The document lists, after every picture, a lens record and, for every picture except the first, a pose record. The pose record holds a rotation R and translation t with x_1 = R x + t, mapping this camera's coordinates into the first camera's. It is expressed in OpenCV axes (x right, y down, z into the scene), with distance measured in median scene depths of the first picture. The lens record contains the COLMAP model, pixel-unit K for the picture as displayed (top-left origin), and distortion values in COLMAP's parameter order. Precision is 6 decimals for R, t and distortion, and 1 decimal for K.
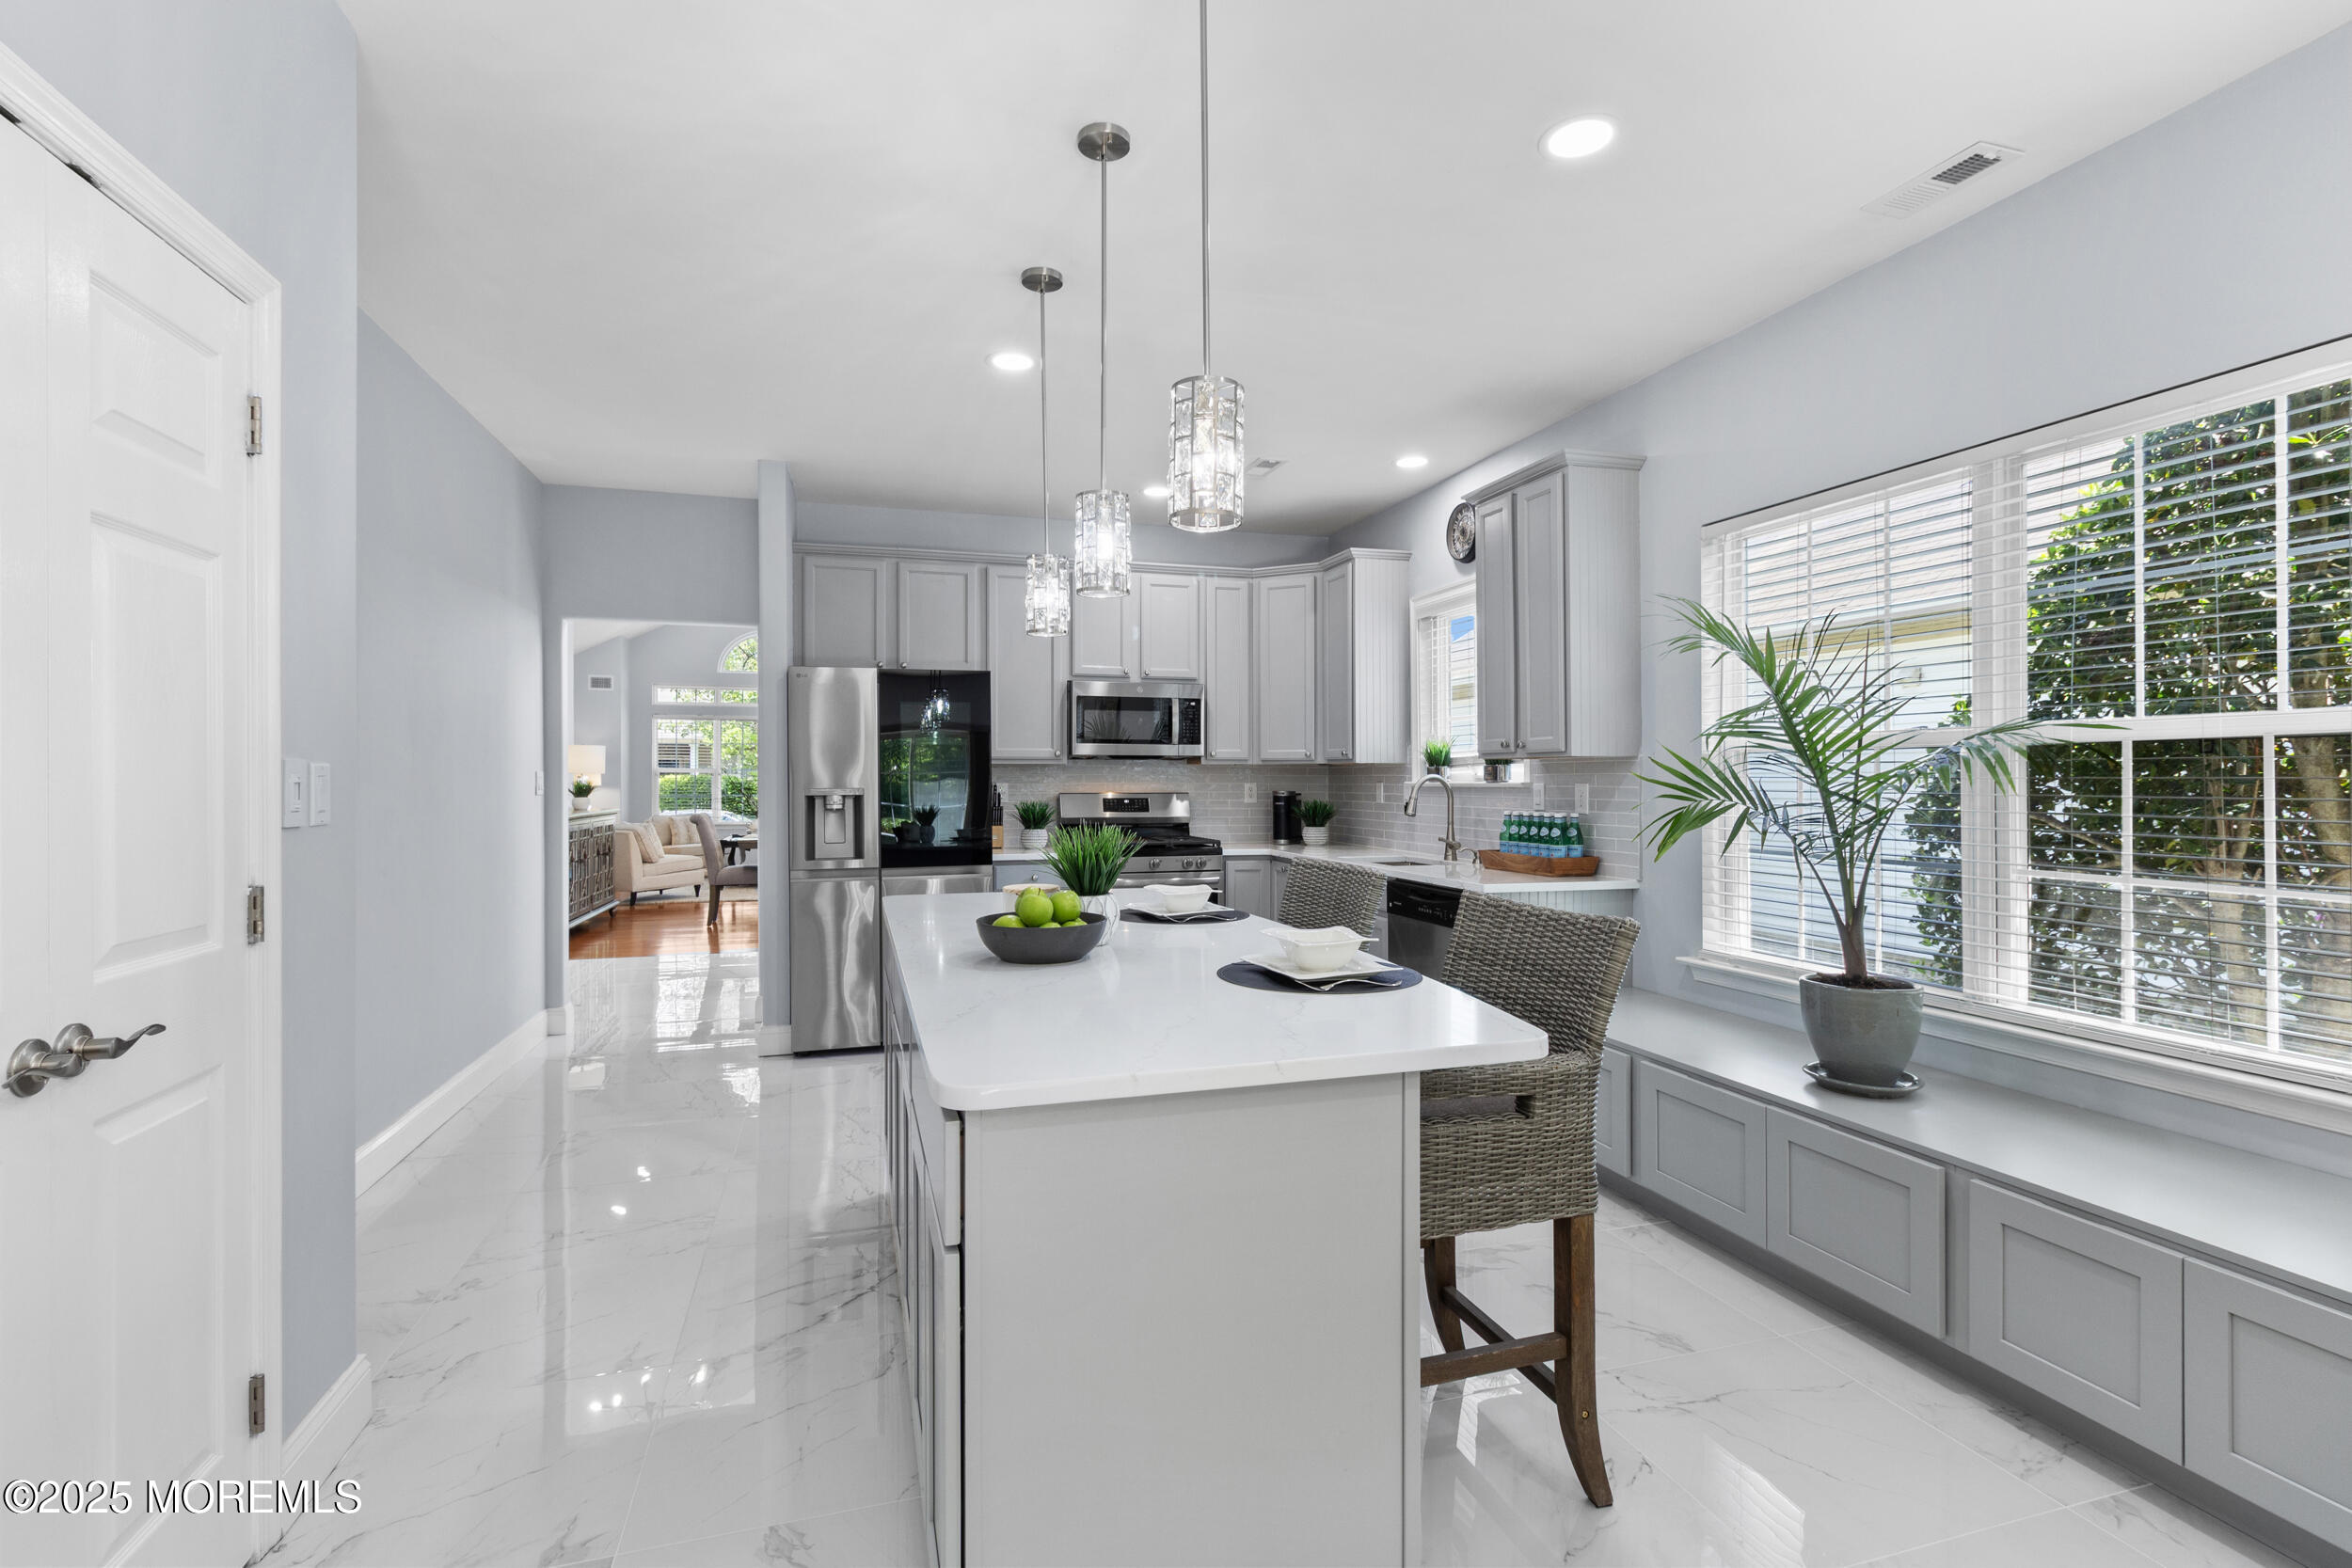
lens RADIAL K [[1082.8, 0, 1175.5], [0, 1082.8, 778.3], [0, 0, 1]] dist [0.001422, 0.000418]
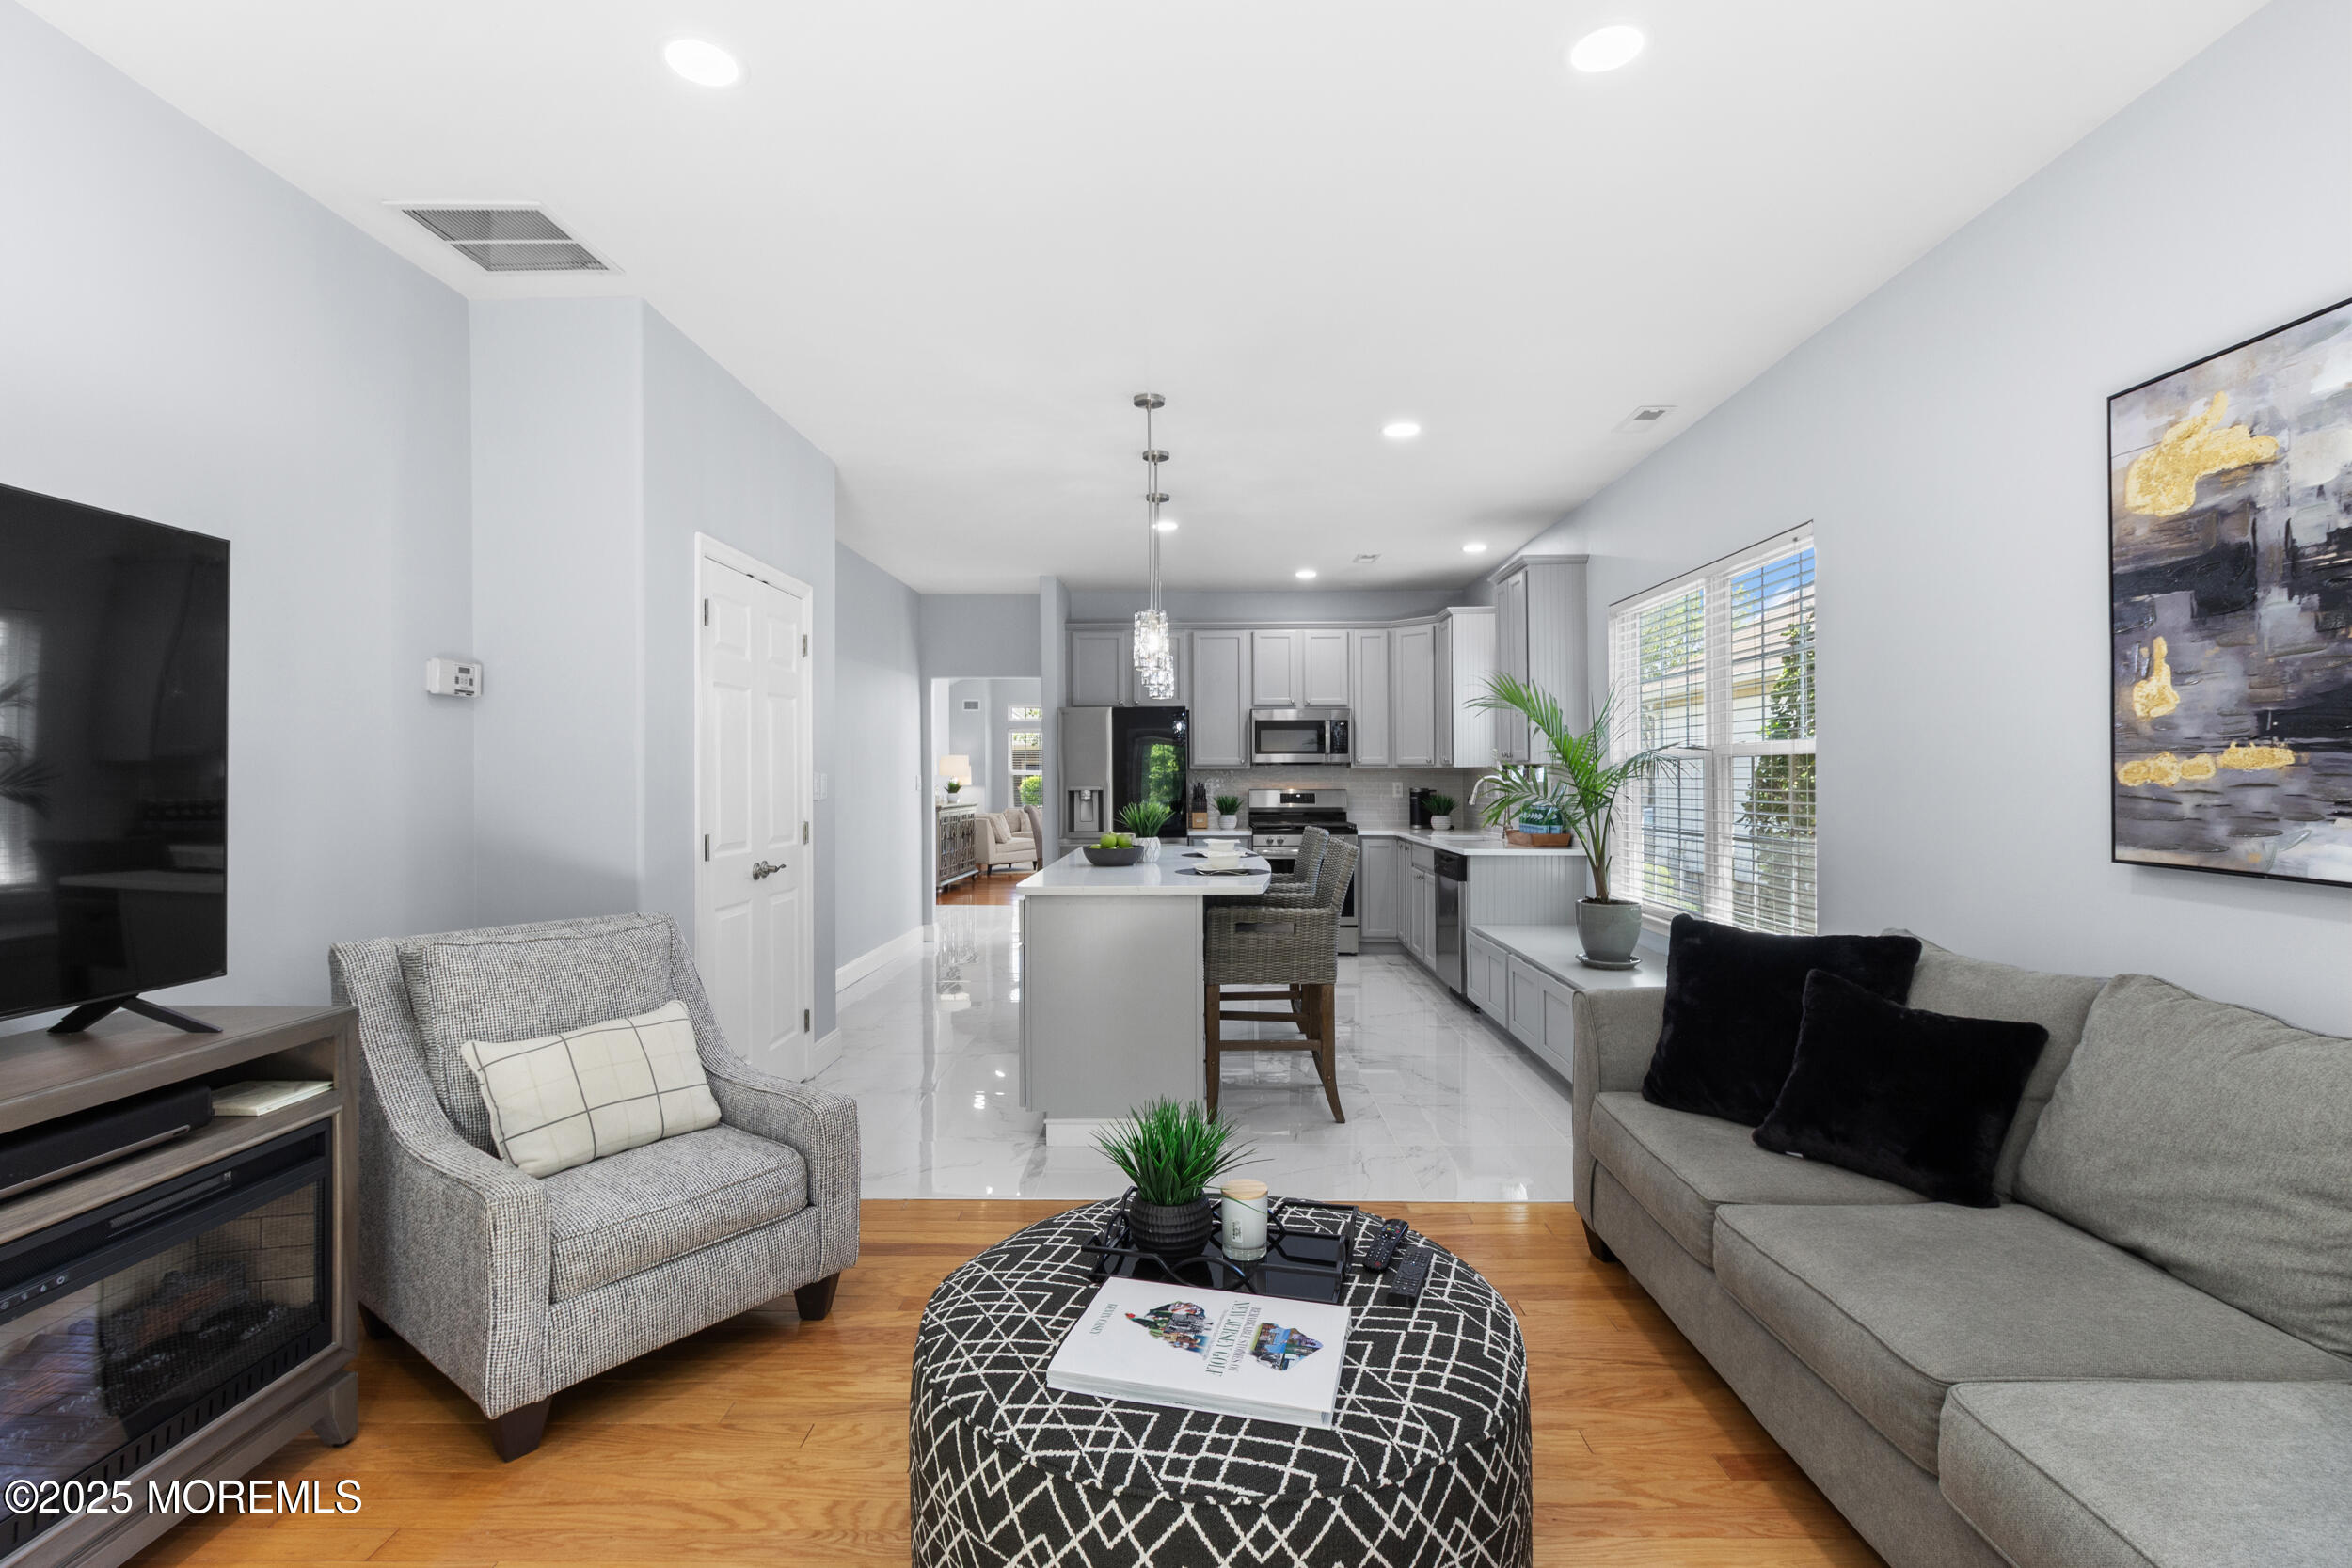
lens RADIAL K [[1082.8, 0, 1175.5], [0, 1082.8, 778.3], [0, 0, 1]] dist [0.001422, 0.000418]
pose [[0.950487, -0.002443, -0.310754, 0.263360], [0.002637, 0.999997, 0.000206, -0.001520], [0.310752, -0.001015, 0.950490, -0.391436]]
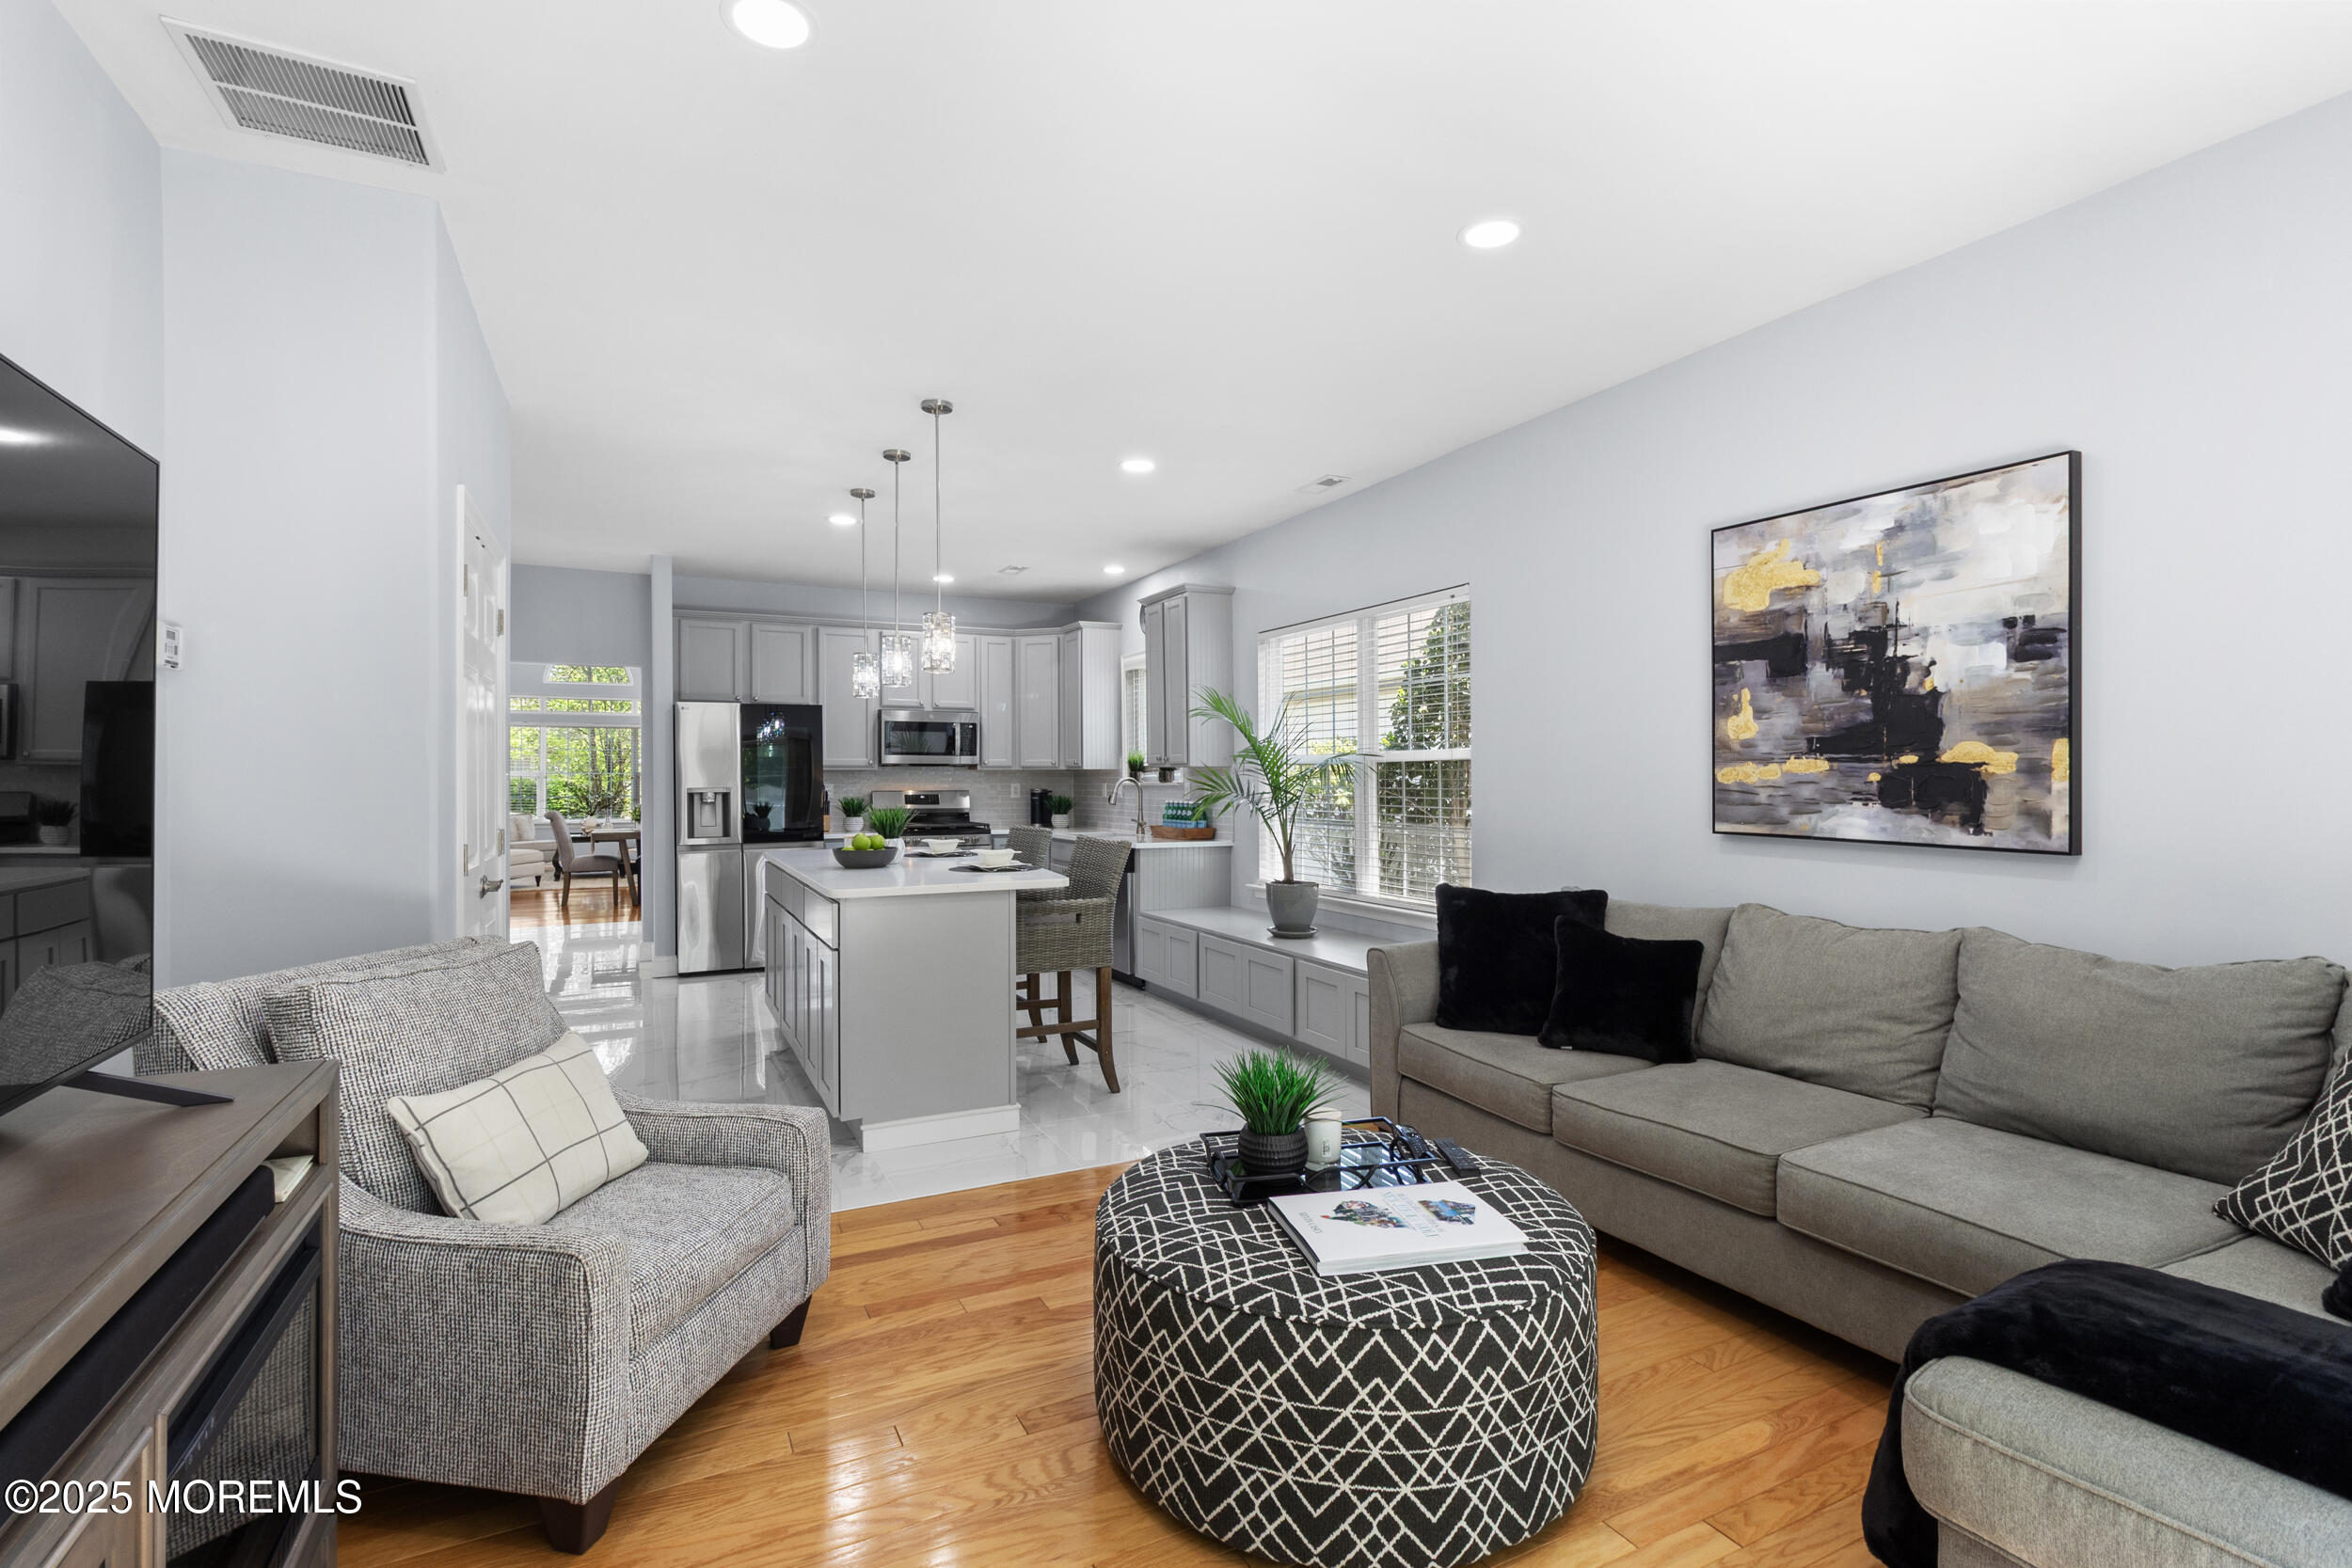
lens RADIAL K [[1082.8, 0, 1175.5], [0, 1082.8, 778.3], [0, 0, 1]] dist [0.001422, 0.000418]
pose [[0.985889, -0.001741, 0.167389, 0.046540], [0.001899, 0.999998, -0.000781, -0.000706], [-0.167387, 0.001088, 0.985891, -0.463074]]
